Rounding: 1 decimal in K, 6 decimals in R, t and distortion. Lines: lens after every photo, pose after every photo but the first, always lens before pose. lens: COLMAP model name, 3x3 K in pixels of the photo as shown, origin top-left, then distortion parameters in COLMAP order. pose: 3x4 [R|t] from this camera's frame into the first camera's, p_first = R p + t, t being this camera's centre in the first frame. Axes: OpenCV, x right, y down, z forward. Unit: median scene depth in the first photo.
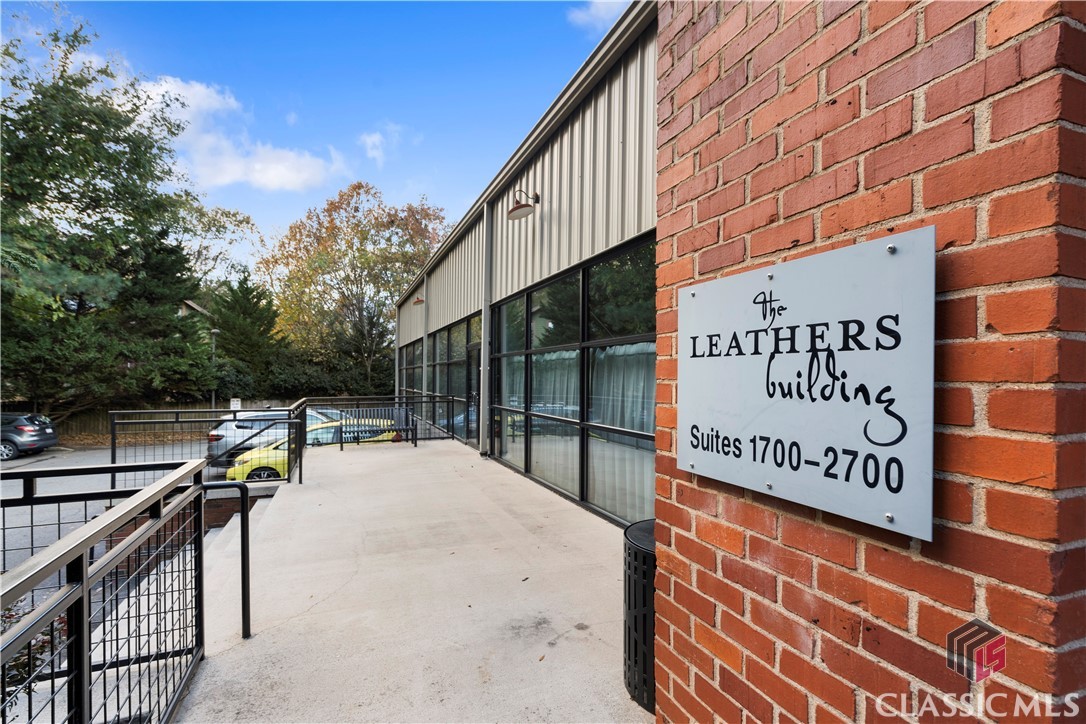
lens RADIAL K [[507.0, 0, 544.9], [0, 507.0, 372.6], [0, 0, 1]] dist [-0.002343, 0.000534]
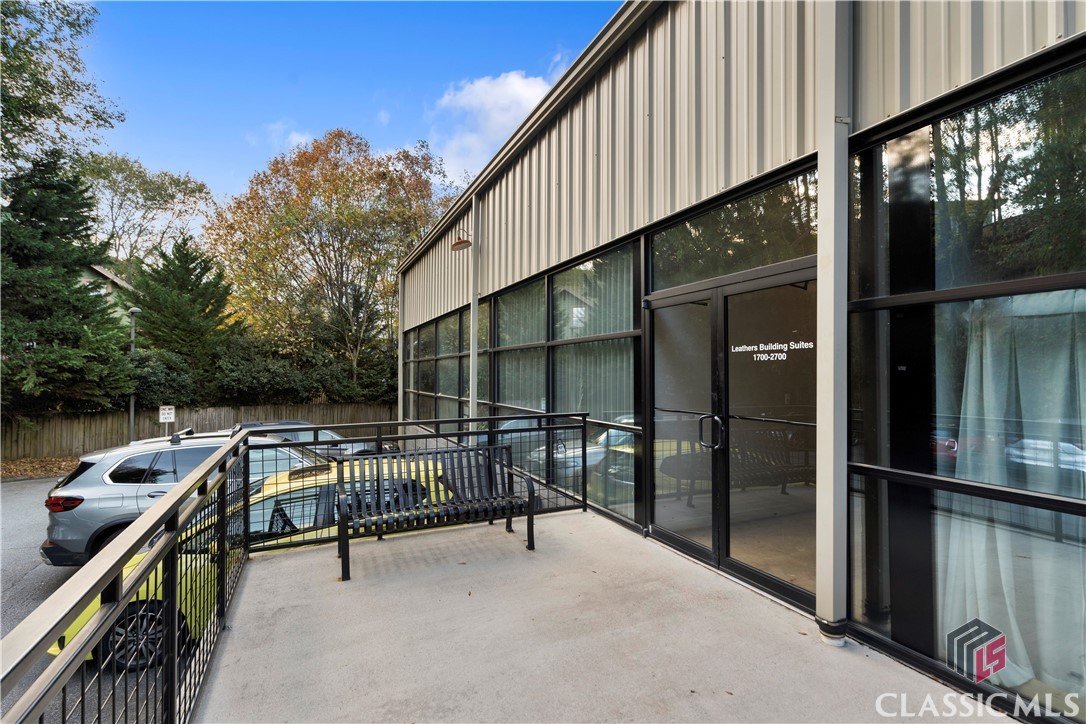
lens RADIAL K [[507.0, 0, 541.4], [0, 507.0, 360.8], [0, 0, 1]] dist [-0.002343, 0.000534]
pose [[0.999023, -0.006393, 0.043727, -0.115646], [0.007040, 0.999868, -0.014645, 0.002004], [-0.043628, 0.014939, 0.998936, 0.264373]]
